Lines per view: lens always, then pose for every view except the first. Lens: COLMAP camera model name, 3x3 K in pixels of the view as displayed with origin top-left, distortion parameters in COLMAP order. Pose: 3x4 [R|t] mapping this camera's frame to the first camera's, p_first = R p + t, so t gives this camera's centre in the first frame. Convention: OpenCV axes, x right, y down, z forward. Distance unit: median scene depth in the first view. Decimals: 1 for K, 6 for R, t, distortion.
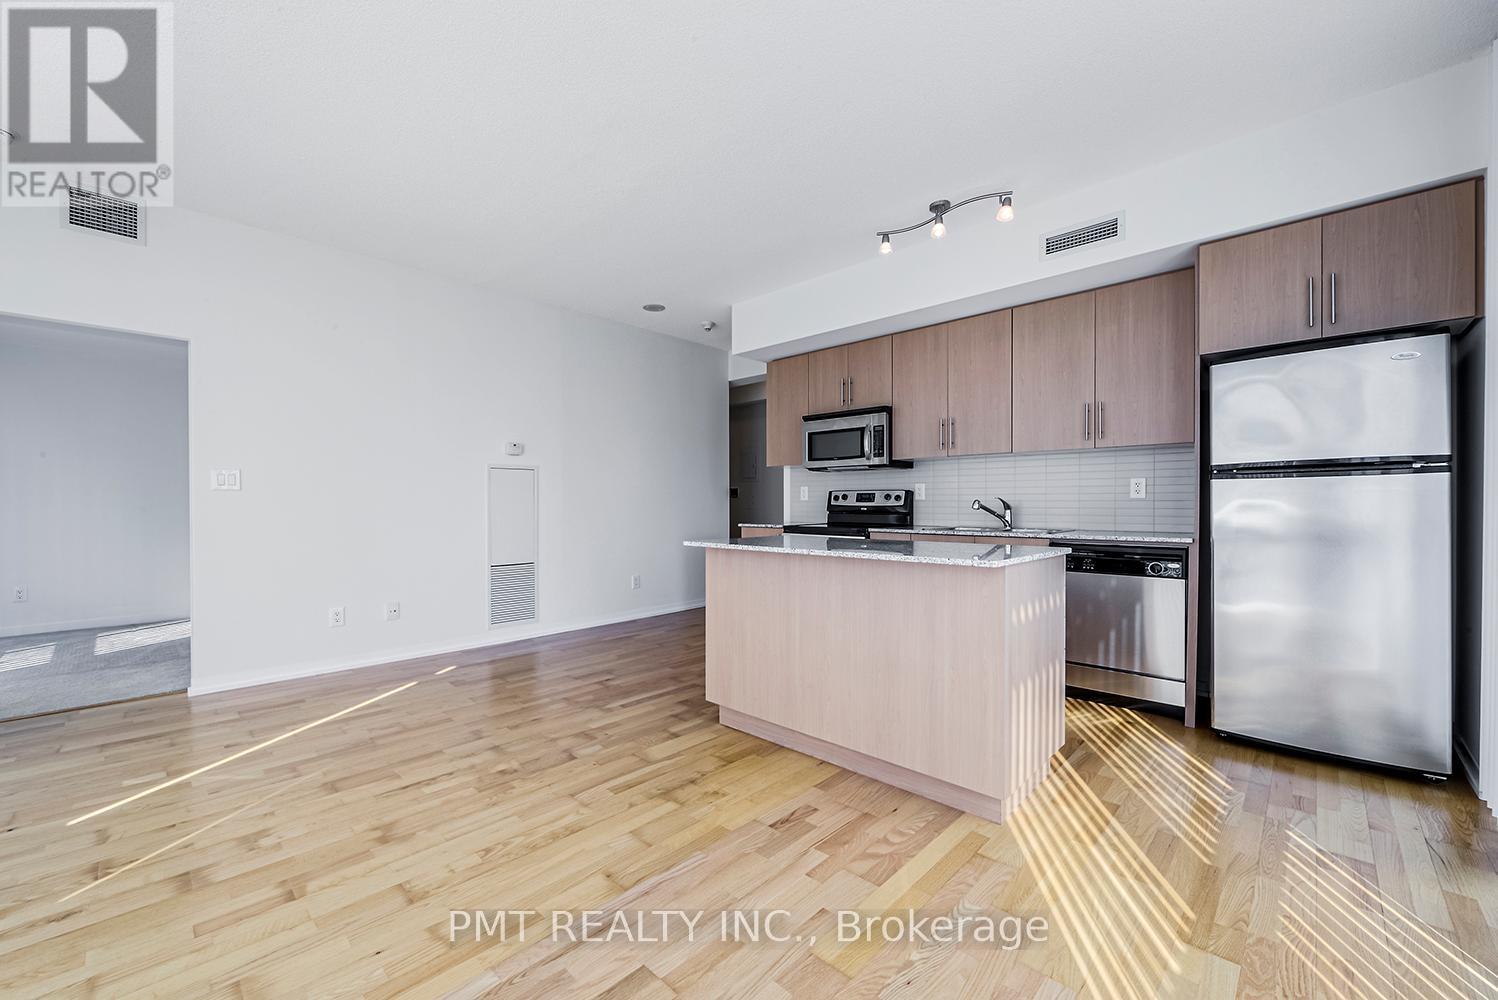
lens RADIAL K [[588.7, 0, 753.8], [0, 588.7, 509.6], [0, 0, 1]] dist [-0.001156, -0.000260]
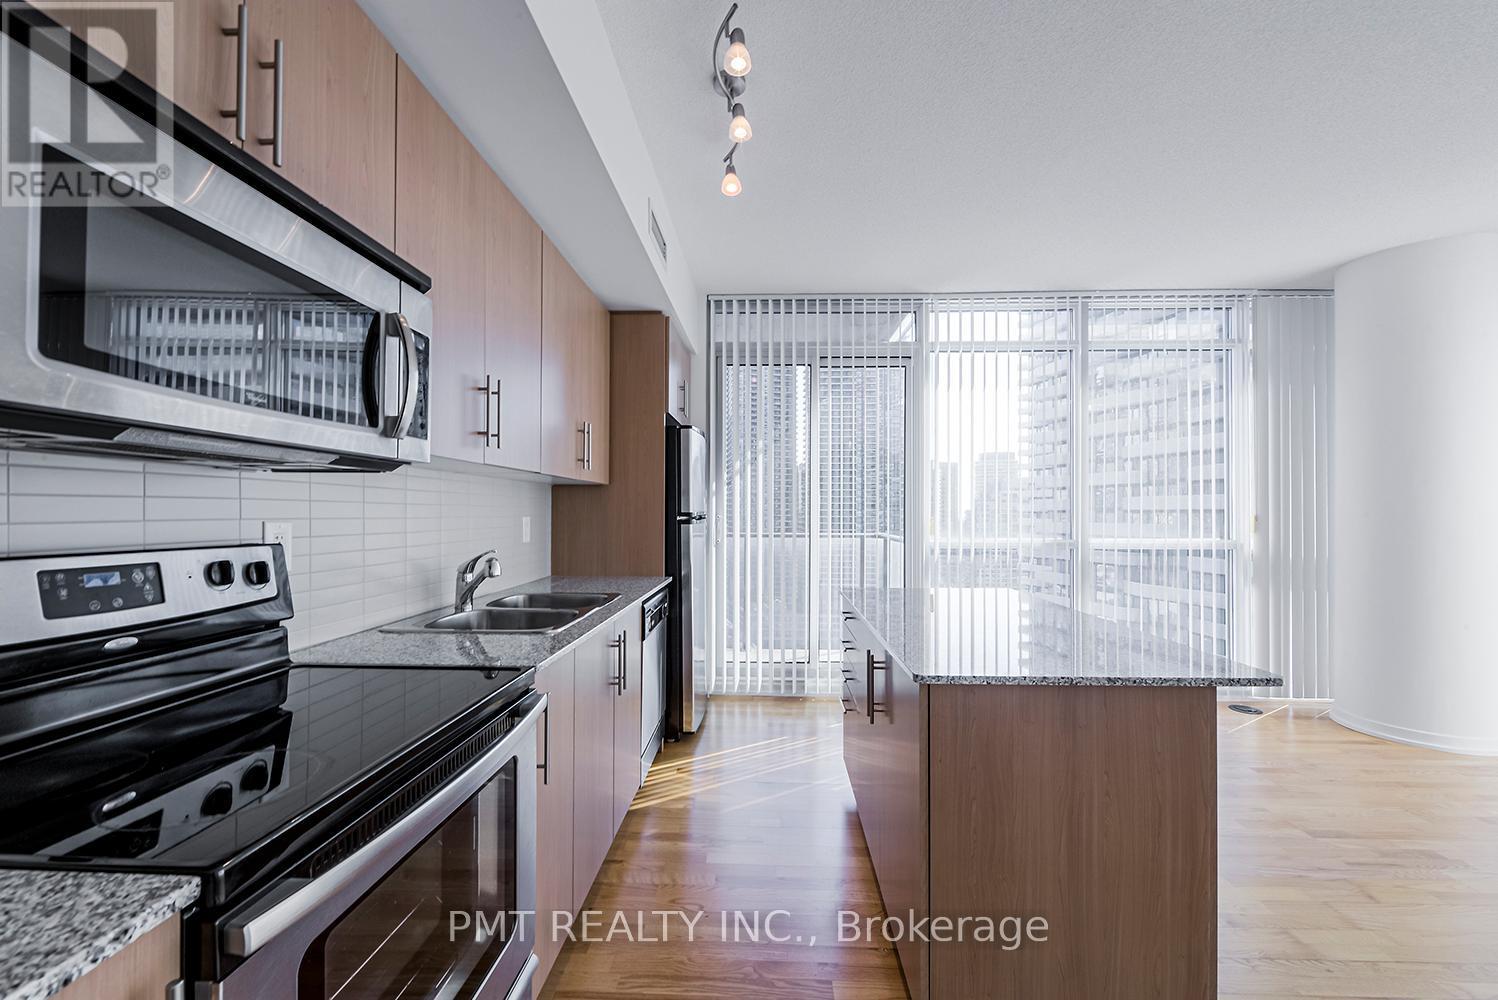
lens RADIAL K [[588.7, 0, 753.8], [0, 588.7, 509.6], [0, 0, 1]] dist [-0.001156, -0.000260]
pose [[-0.661531, 0.003604, 0.749909, -0.140443], [0.006924, 0.999975, 0.001302, -0.057520], [-0.749886, 0.006053, -0.661540, 1.191884]]
